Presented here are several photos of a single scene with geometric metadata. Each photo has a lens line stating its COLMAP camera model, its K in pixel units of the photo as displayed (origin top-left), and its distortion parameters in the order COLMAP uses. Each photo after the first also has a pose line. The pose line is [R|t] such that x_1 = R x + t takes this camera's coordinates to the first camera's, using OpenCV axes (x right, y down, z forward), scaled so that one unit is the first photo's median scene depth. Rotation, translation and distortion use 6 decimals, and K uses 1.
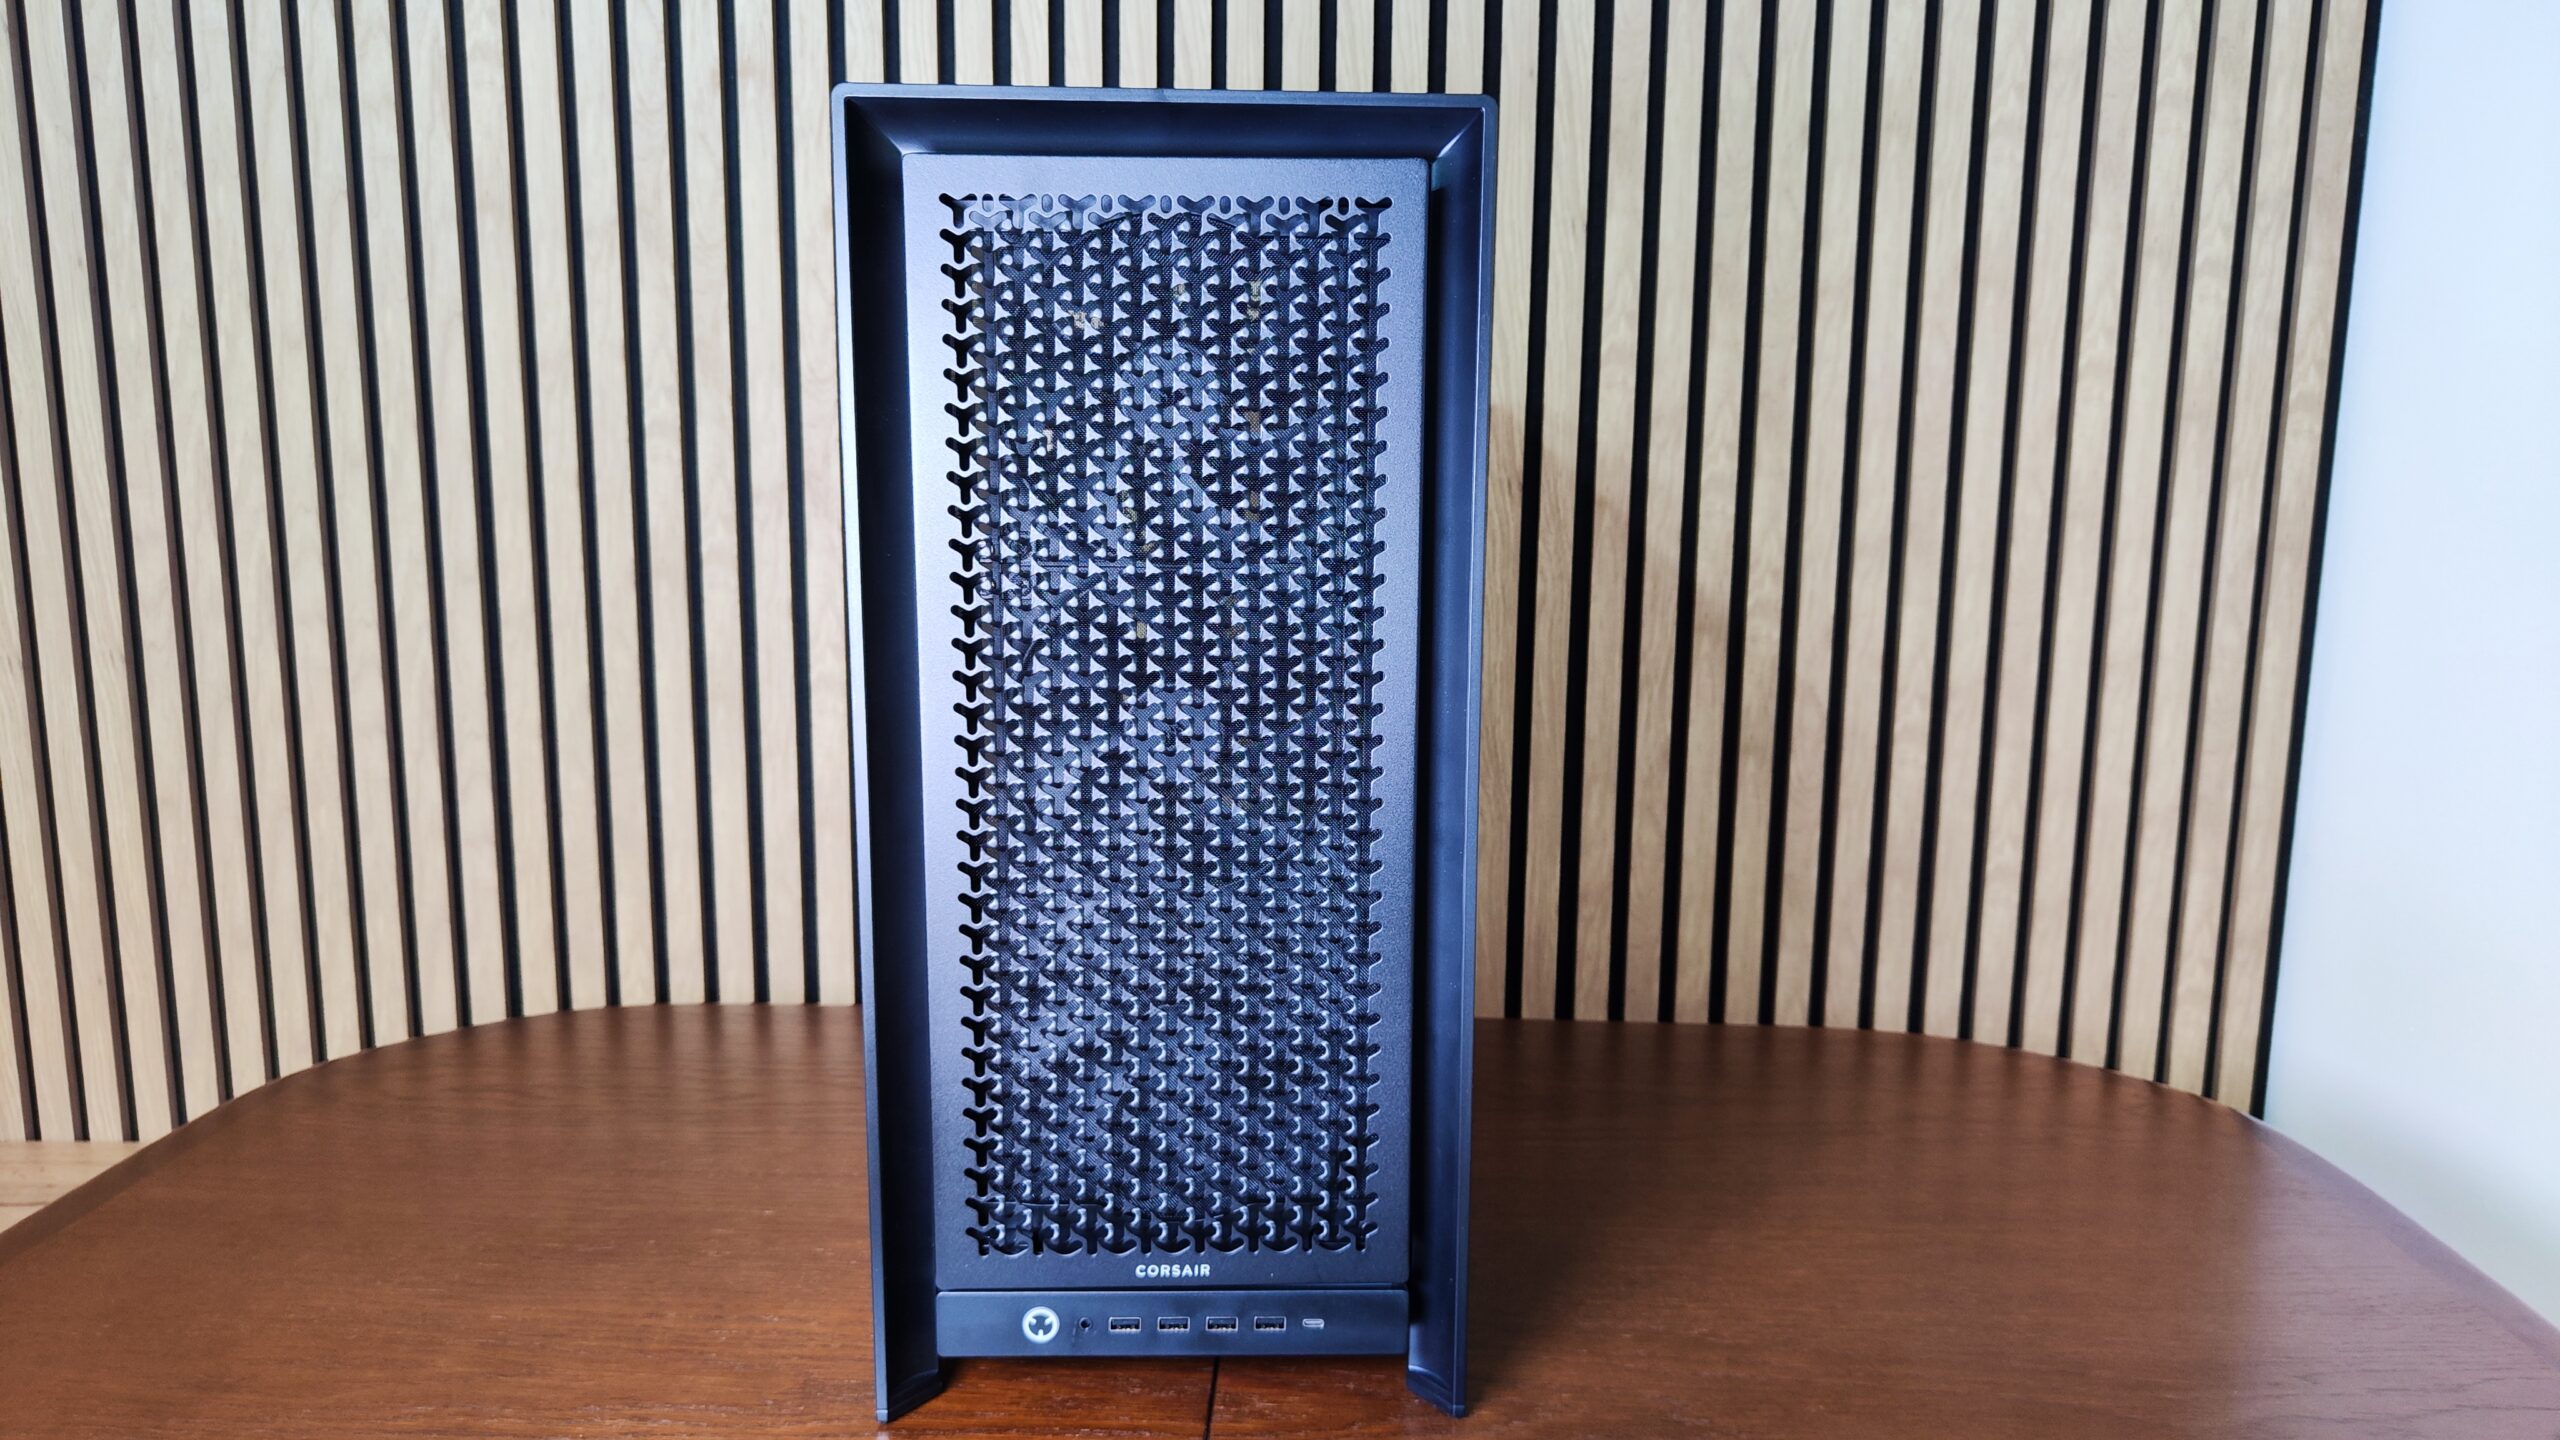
lens RADIAL K [[1853.3, 0, 1282.2], [0, 1853.3, 725.7], [0, 0, 1]] dist [0.001426, -0.007488]
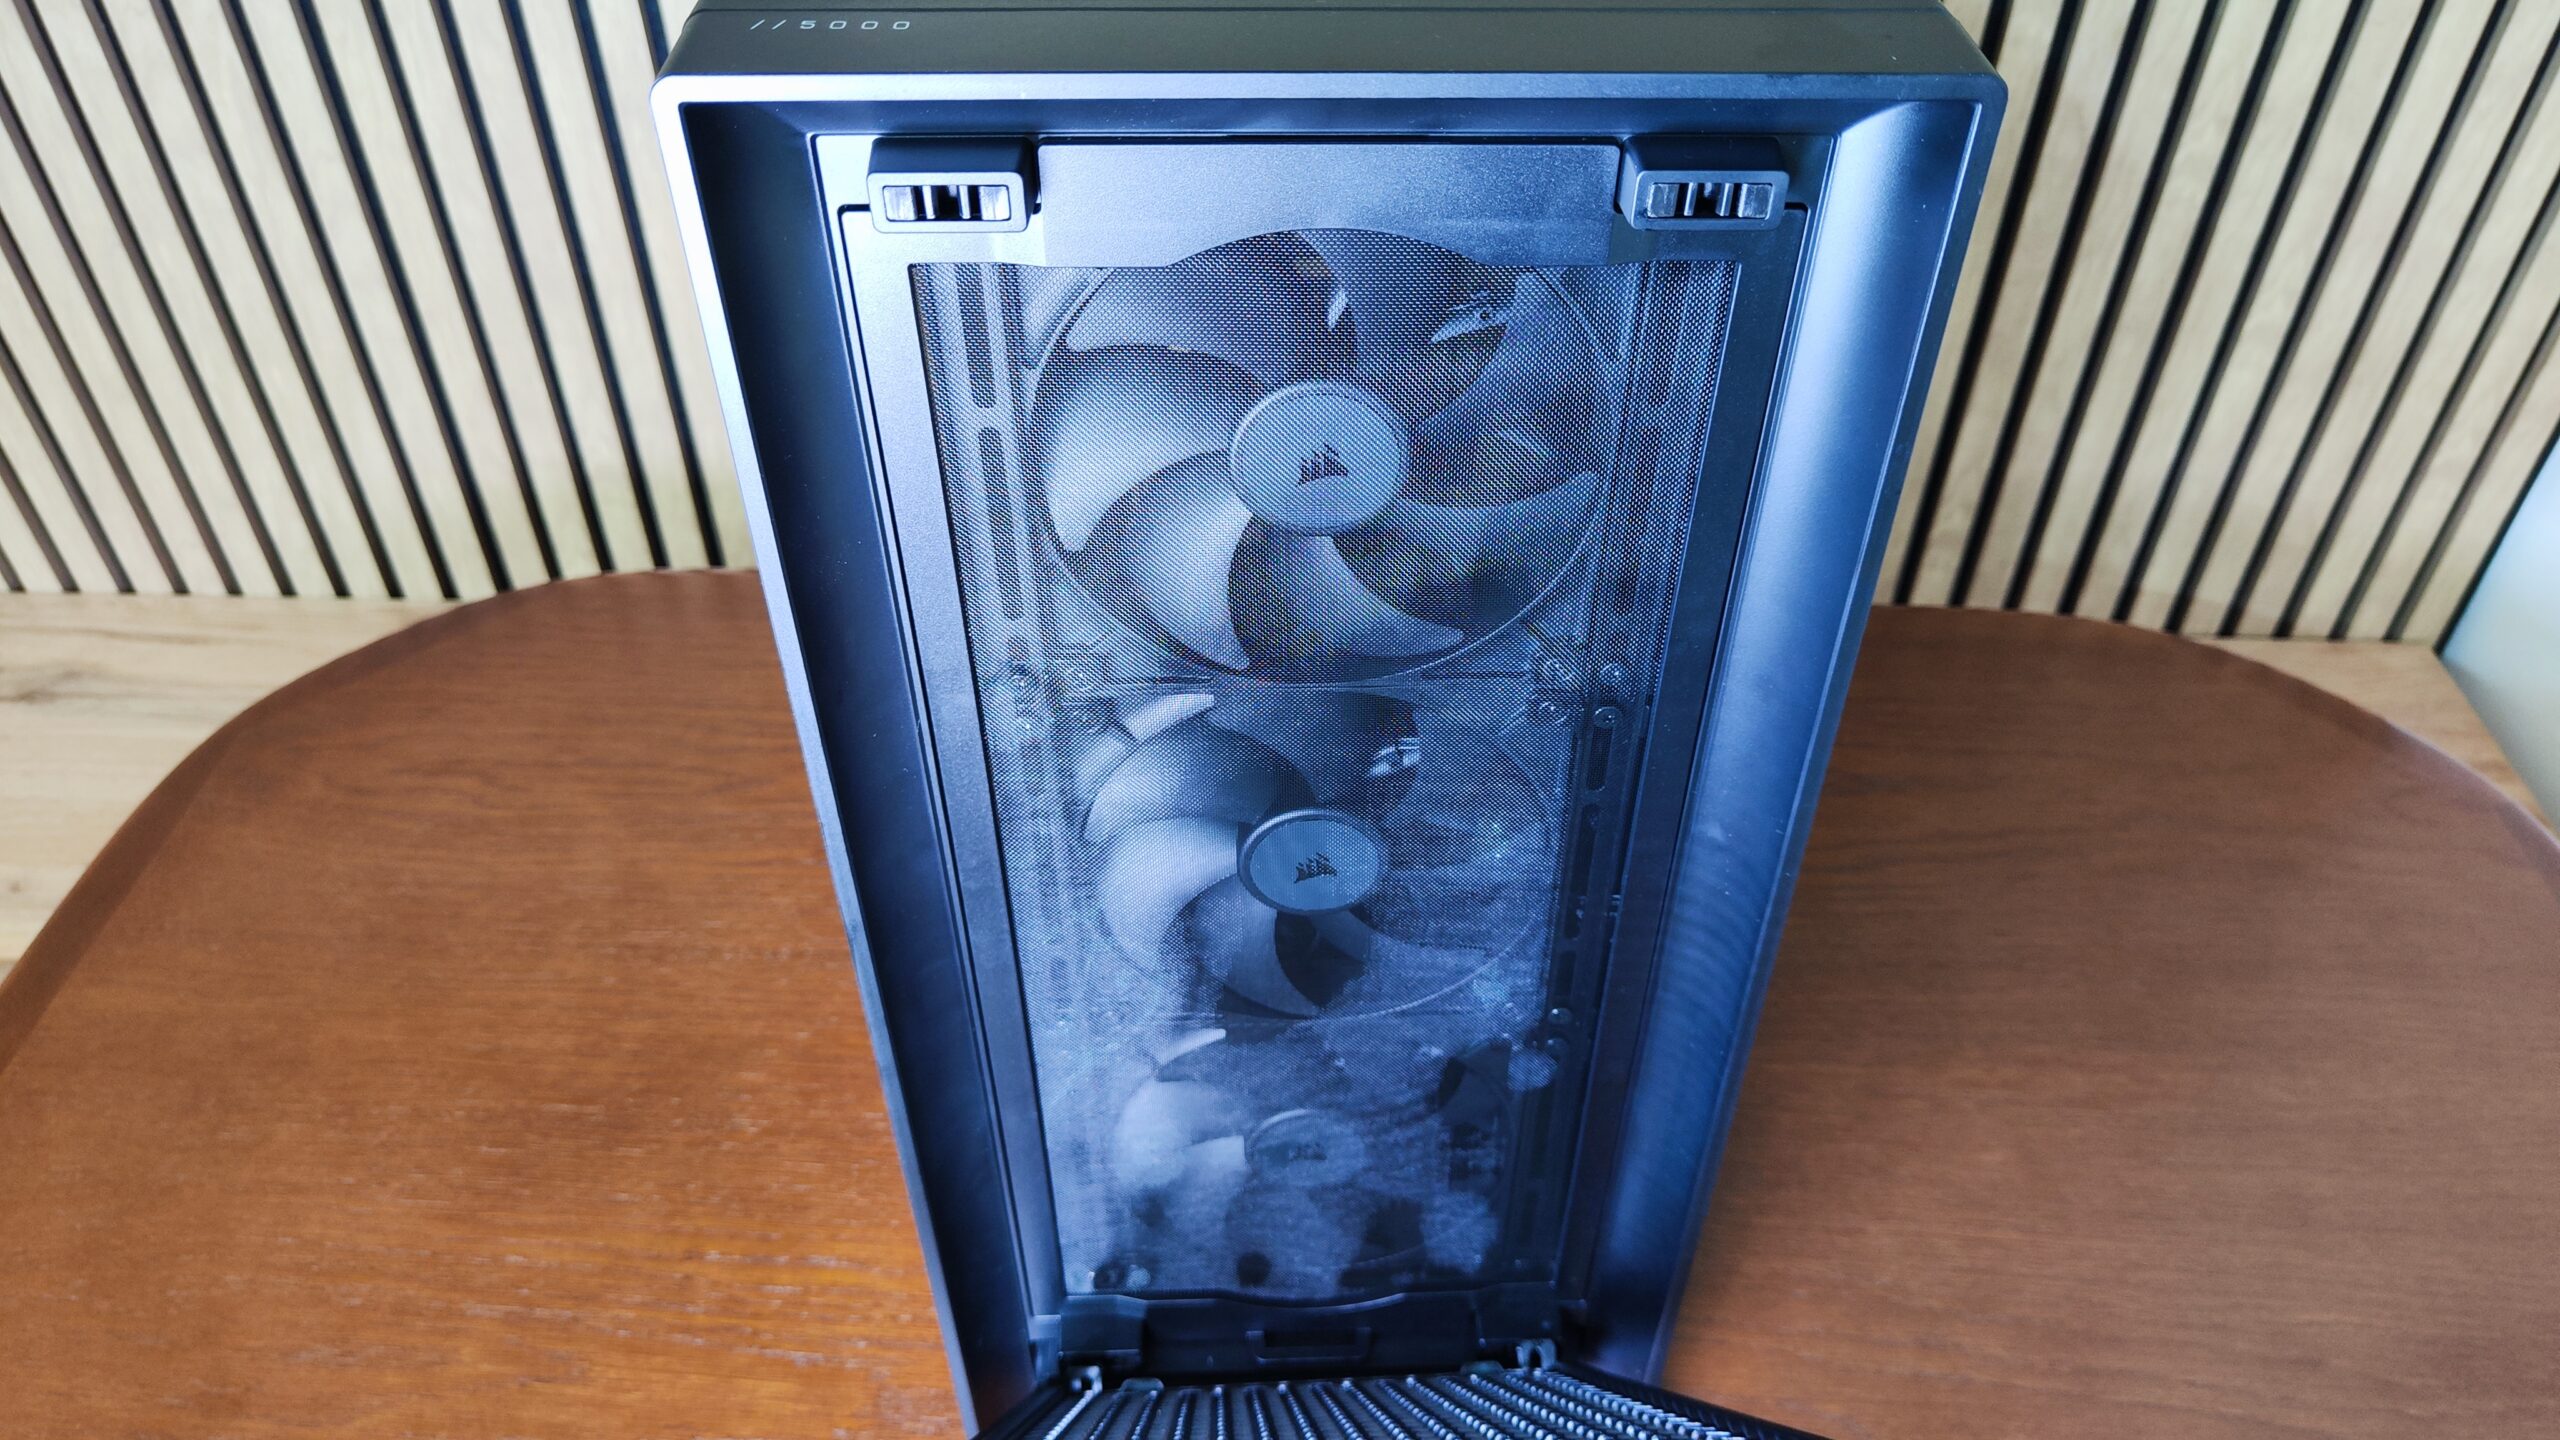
lens RADIAL K [[1853.3, 0, 1290.9], [0, 1853.3, 734.7], [0, 0, 1]] dist [0.001426, -0.007488]
pose [[0.999980, -0.002444, -0.005796, -0.050747], [0.005197, 0.840148, 0.542332, -0.373467], [0.003544, -0.542351, 0.840145, 0.403862]]
